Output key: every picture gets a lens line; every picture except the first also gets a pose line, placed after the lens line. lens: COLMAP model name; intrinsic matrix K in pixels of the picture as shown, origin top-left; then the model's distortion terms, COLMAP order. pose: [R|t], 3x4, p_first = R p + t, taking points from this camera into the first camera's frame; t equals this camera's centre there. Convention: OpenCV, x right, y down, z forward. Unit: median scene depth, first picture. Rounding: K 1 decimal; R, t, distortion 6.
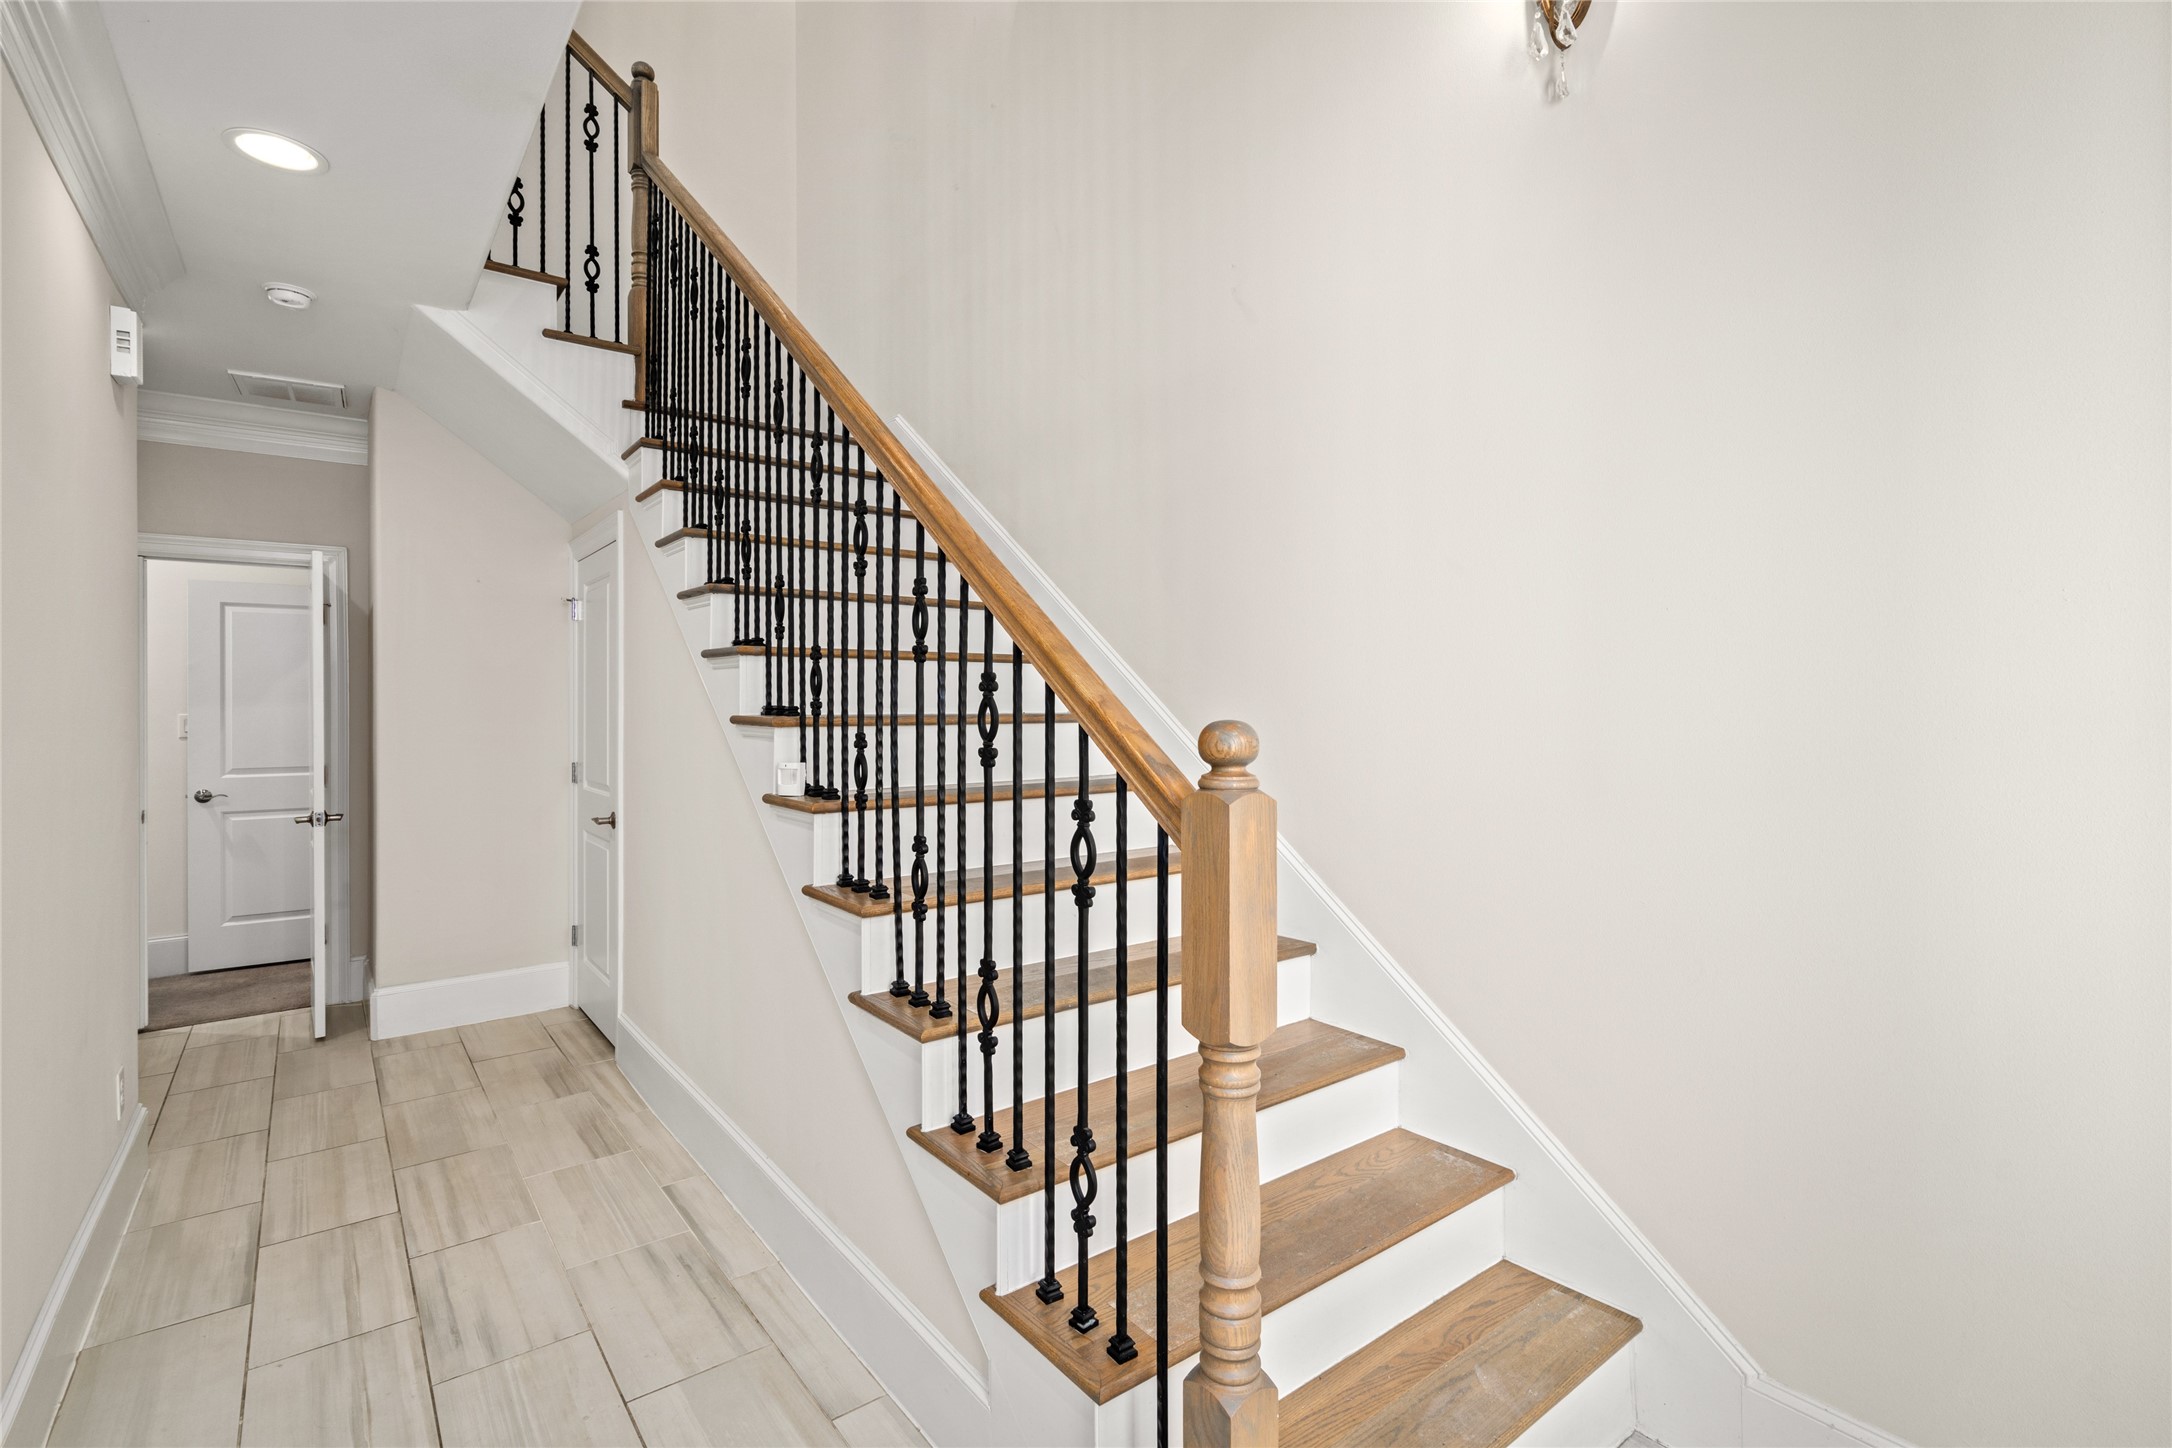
lens RADIAL K [[986.8, 0, 1085.3], [0, 986.8, 714.0], [0, 0, 1]] dist [-0.002003, 0.000746]
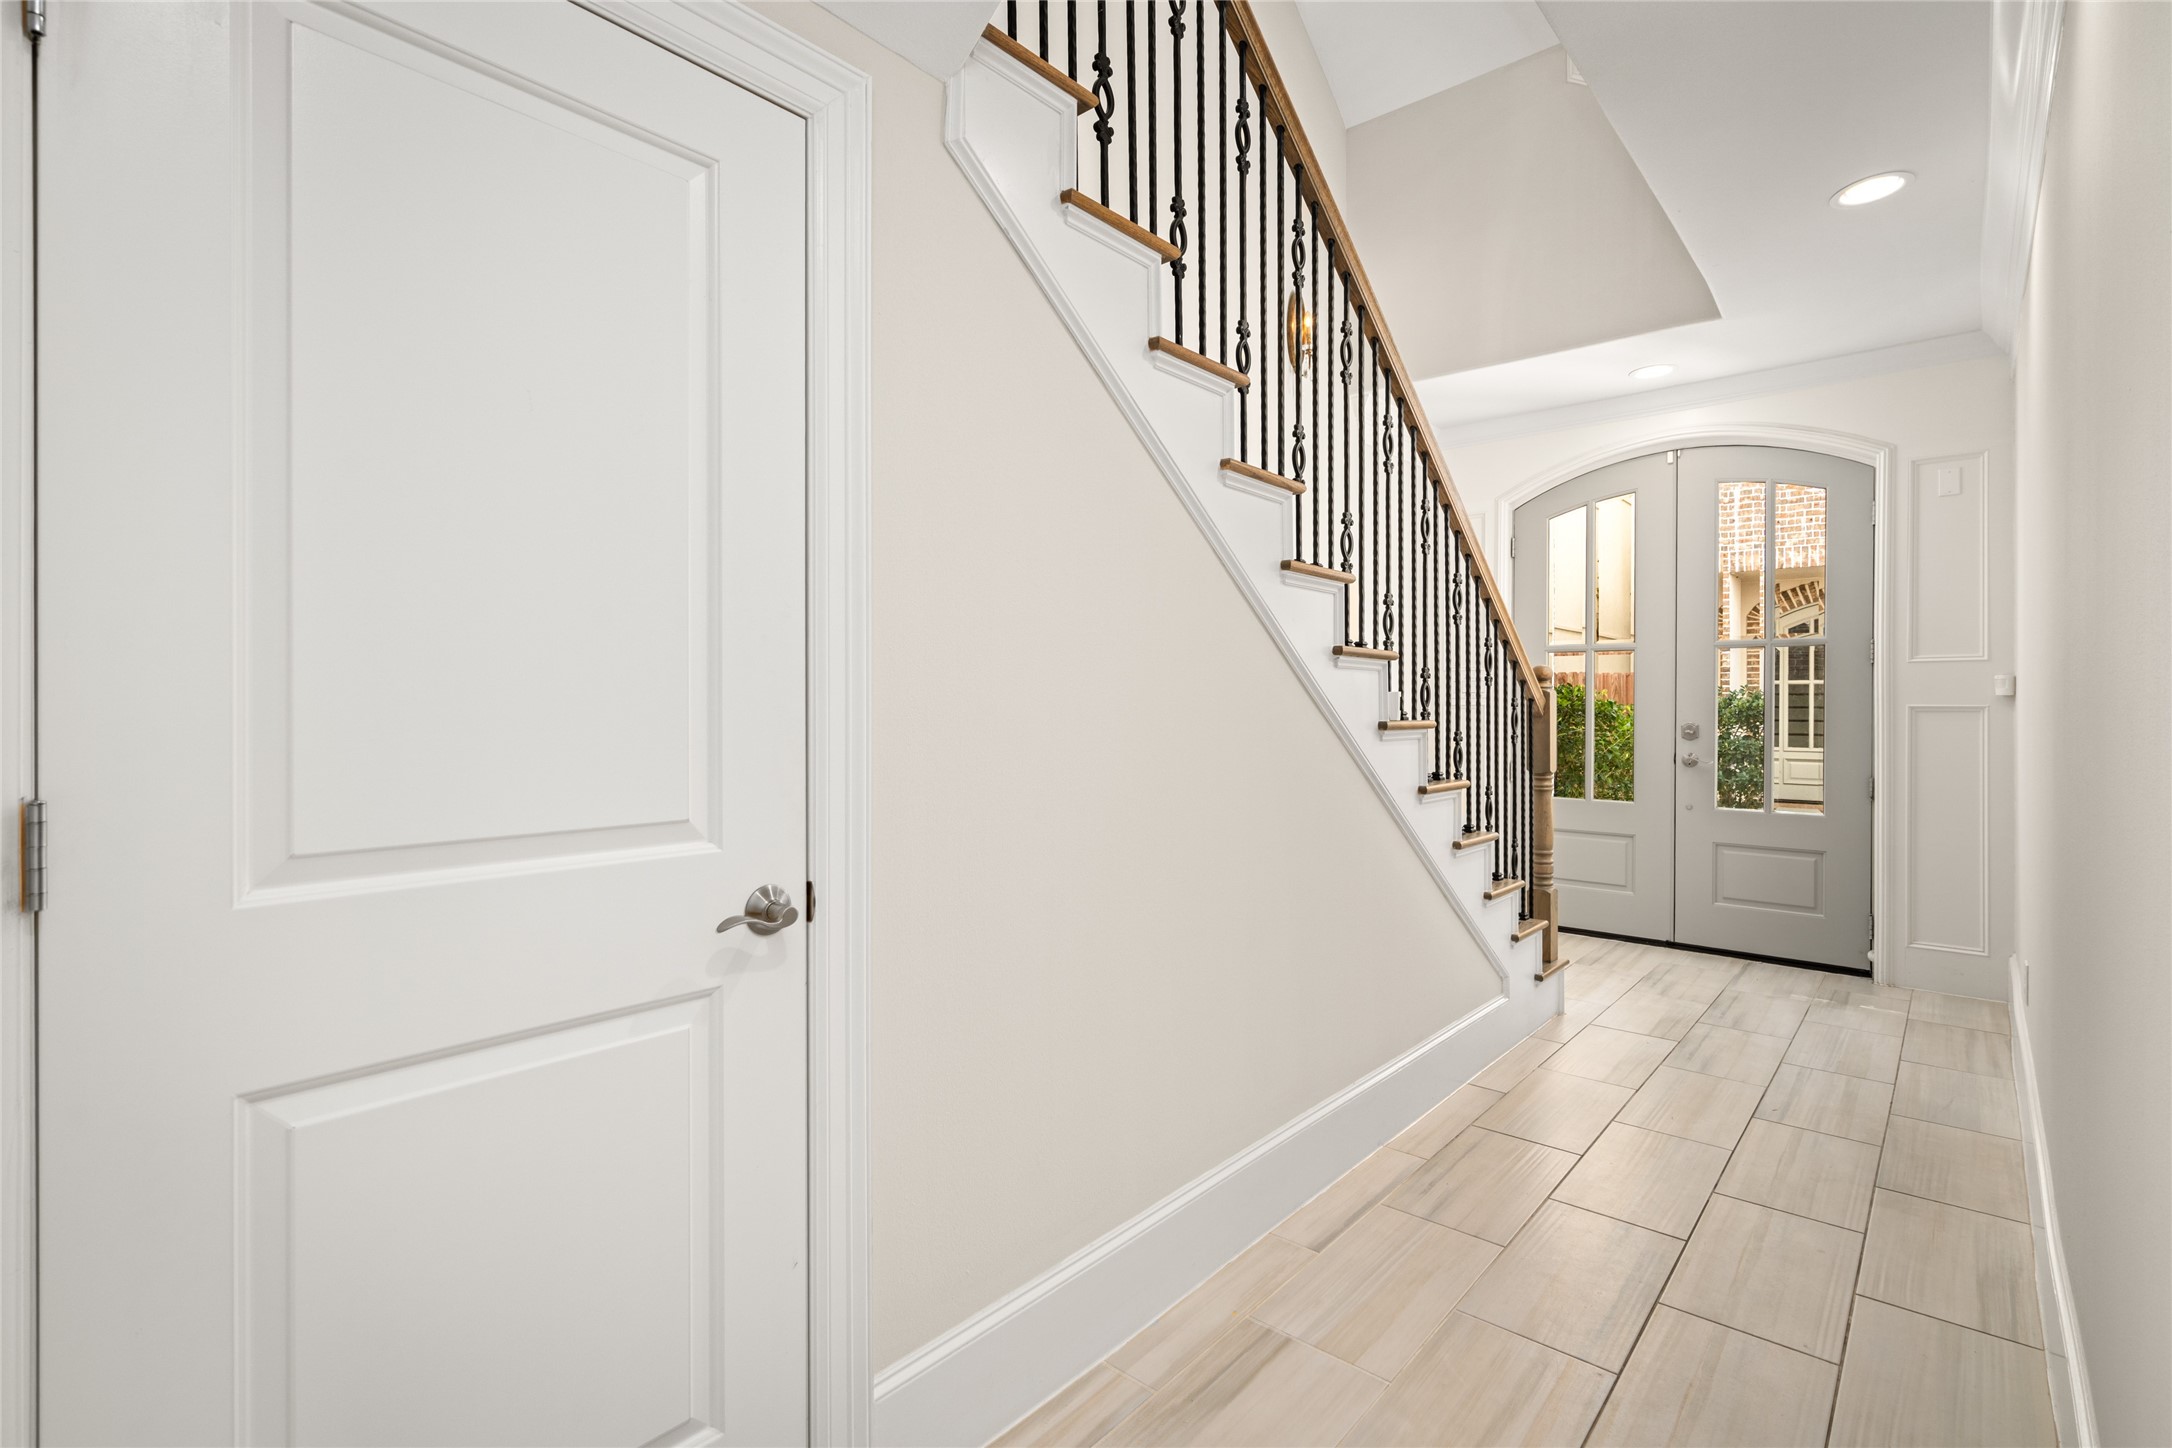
lens RADIAL K [[986.8, 0, 1086.5], [0, 986.8, 713.9], [0, 0, 1]] dist [-0.002003, 0.000746]
pose [[-0.177517, -0.008259, 0.984083, -1.145333], [0.010145, 0.999896, 0.010222, 0.049425], [-0.984066, 0.011798, -0.177414, 1.302882]]
